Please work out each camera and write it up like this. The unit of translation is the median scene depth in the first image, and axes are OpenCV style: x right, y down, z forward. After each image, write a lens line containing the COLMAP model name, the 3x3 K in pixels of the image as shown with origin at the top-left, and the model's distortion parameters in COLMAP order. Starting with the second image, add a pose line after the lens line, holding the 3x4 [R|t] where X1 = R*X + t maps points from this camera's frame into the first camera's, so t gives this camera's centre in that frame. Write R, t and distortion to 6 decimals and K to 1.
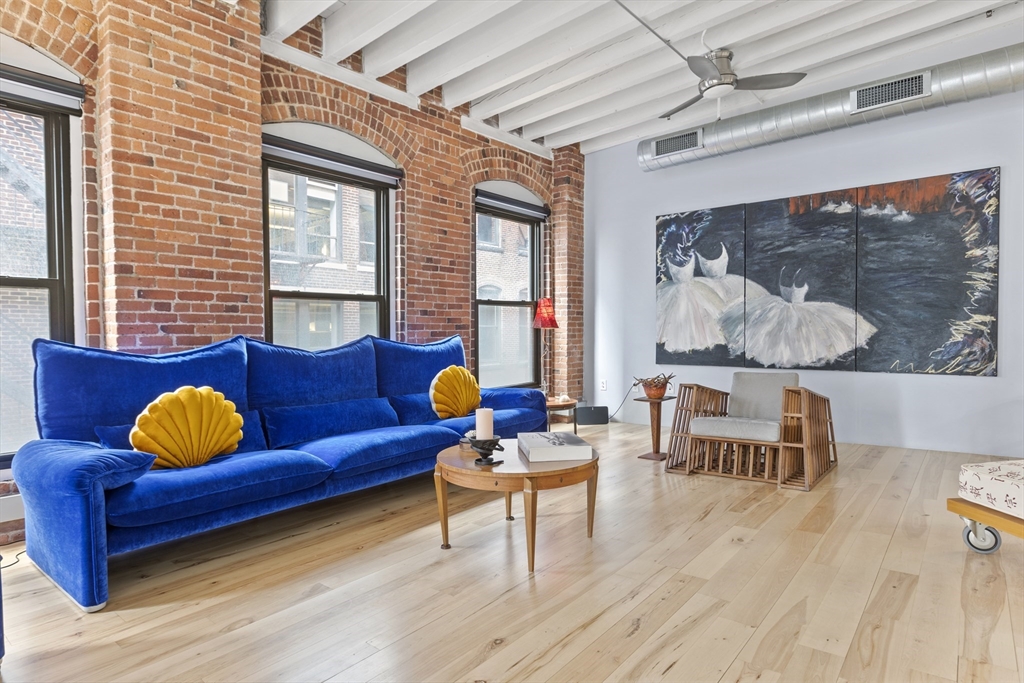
lens RADIAL K [[561.4, 0, 512.0], [0, 561.4, 341.5], [0, 0, 1]] dist [0.004370, -0.001381]
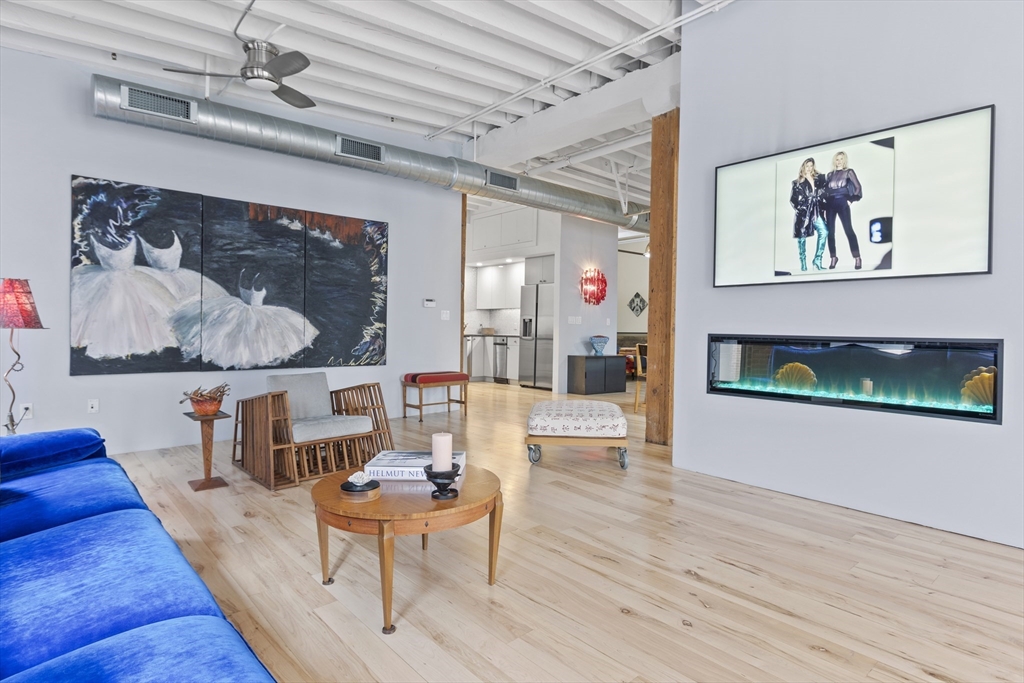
lens RADIAL K [[553.8, 0, 512.0], [0, 553.8, 330.5], [0, 0, 1]] dist [0.001316, 0.000362]
pose [[0.161140, 0.004376, 0.986922, -0.434919], [0.001474, 0.999988, -0.004674, -0.017666], [-0.986930, 0.002208, 0.161132, 0.375400]]
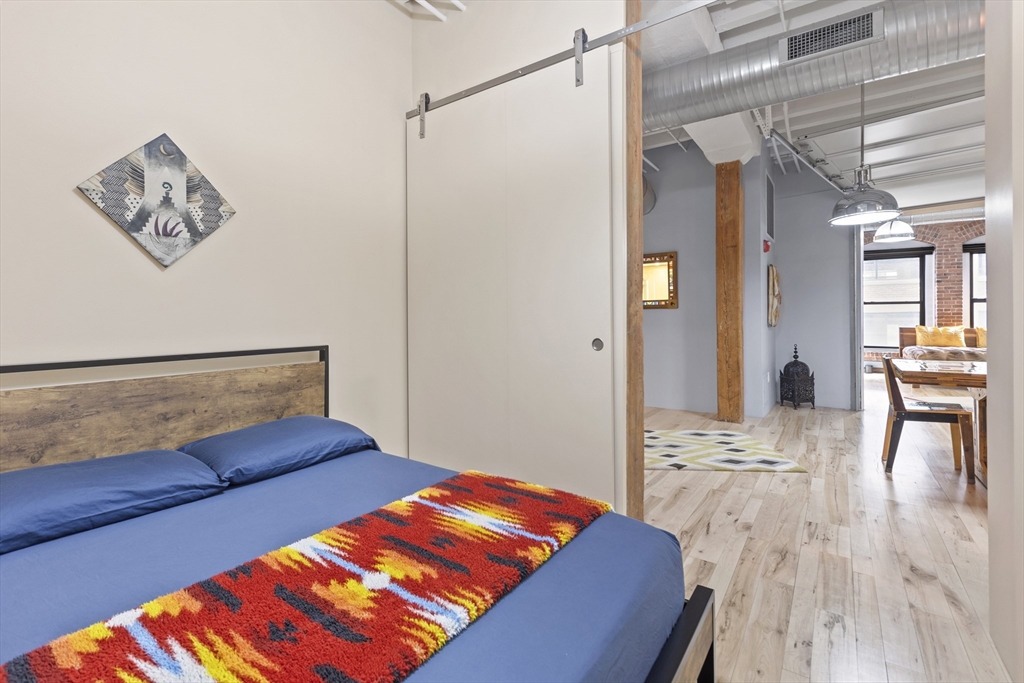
lens RADIAL K [[468.4, 0, 506.1], [0, 468.4, 315.1], [0, 0, 1]] dist [0.000355, -0.000659]
pose [[-0.997041, 0.004001, -0.076764, 1.926504], [0.002843, 0.999880, 0.015196, -0.057324], [0.076815, 0.014933, -0.996933, 0.638022]]
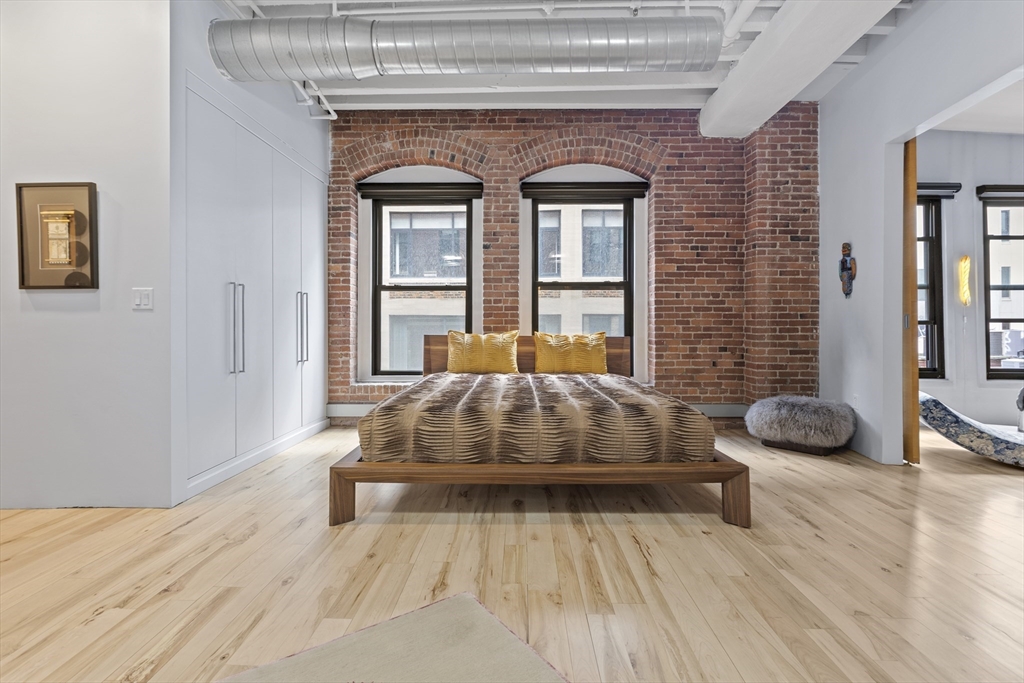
lens RADIAL K [[462.4, 0, 510.2], [0, 462.4, 323.4], [0, 0, 1]] dist [0.001539, -0.000168]
pose [[-0.785107, 0.004443, -0.619345, 0.668215], [-0.008198, 0.999812, 0.017564, -0.016034], [0.619306, 0.018867, -0.784923, -0.264432]]
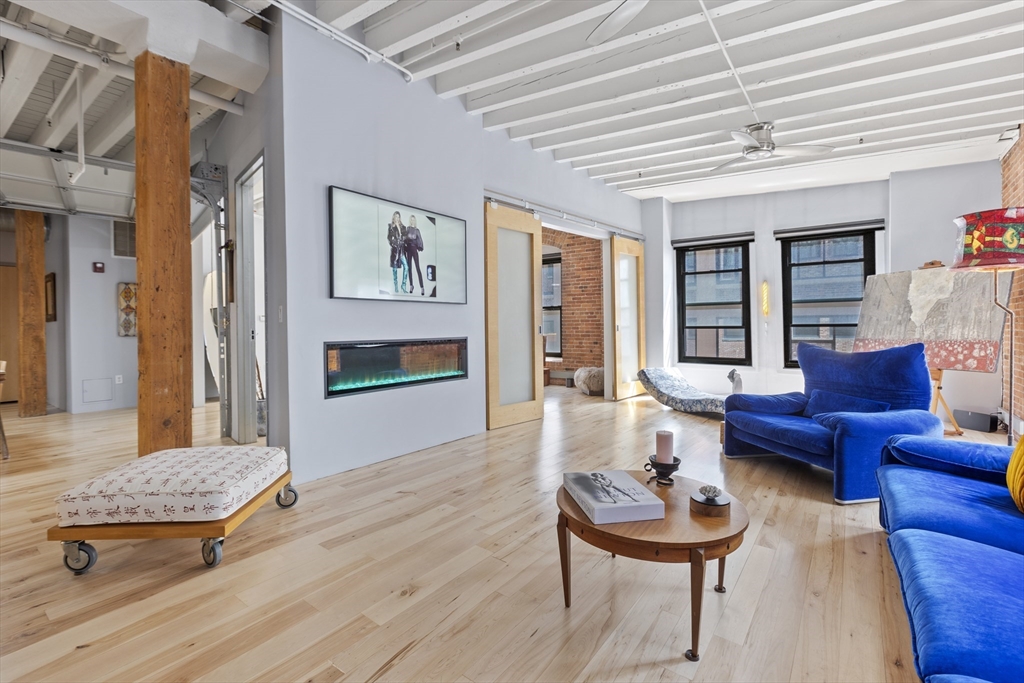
lens RADIAL K [[458.3, 0, 510.4], [0, 458.3, 328.9], [0, 0, 1]] dist [0.002837, -0.000893]
pose [[-0.998738, 0.014462, -0.048097, 0.138107], [0.013233, 0.999580, 0.025771, -0.049212], [0.048450, 0.025102, -0.998510, 0.912414]]
